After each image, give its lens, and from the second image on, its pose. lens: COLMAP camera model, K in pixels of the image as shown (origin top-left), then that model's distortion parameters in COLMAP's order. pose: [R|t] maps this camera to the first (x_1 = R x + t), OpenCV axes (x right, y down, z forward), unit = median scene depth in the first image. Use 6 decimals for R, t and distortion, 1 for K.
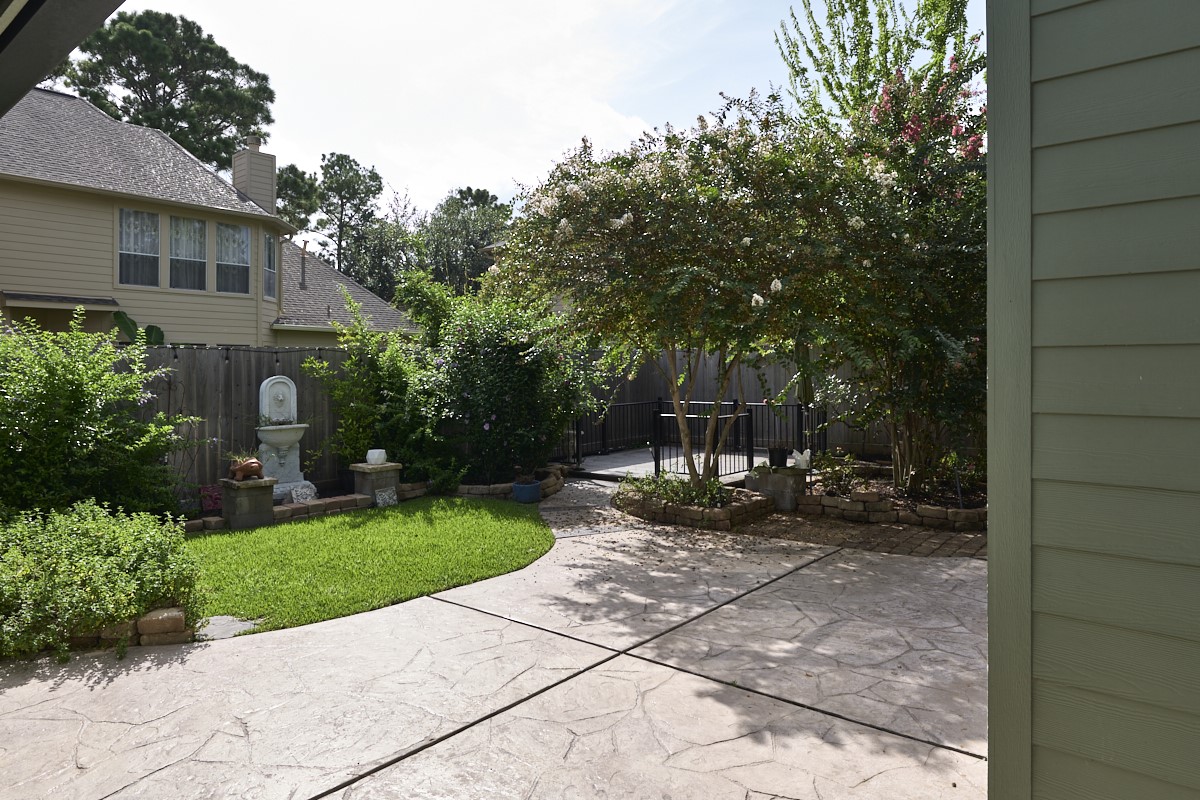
lens RADIAL K [[743.6, 0, 600.1], [0, 743.6, 392.1], [0, 0, 1]] dist [-0.001654, 0.000142]
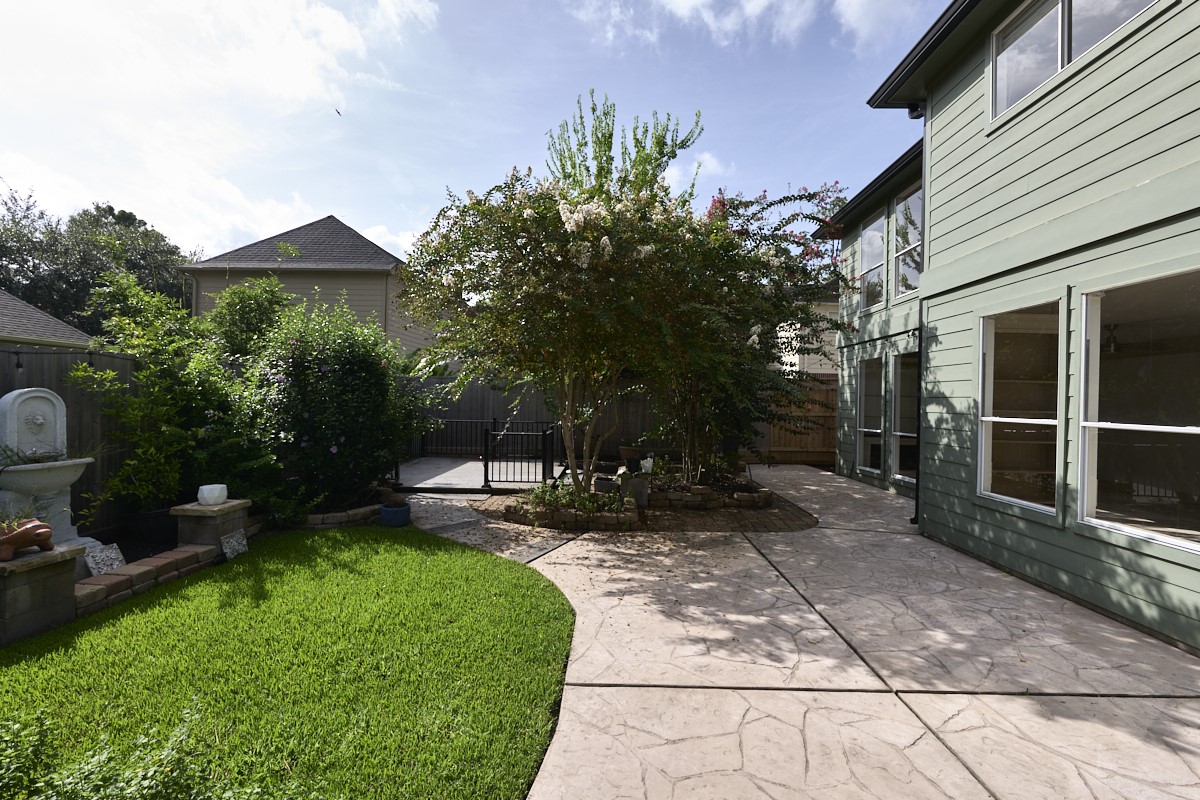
lens RADIAL K [[489.8, 0, 600.5], [0, 489.8, 409.8], [0, 0, 1]] dist [-0.013365, 0.000945]
pose [[0.782323, 0.007612, 0.622827, -0.377560], [-0.007412, 0.999968, -0.002912, -0.005900], [-0.622829, -0.002338, 0.782354, 0.424221]]
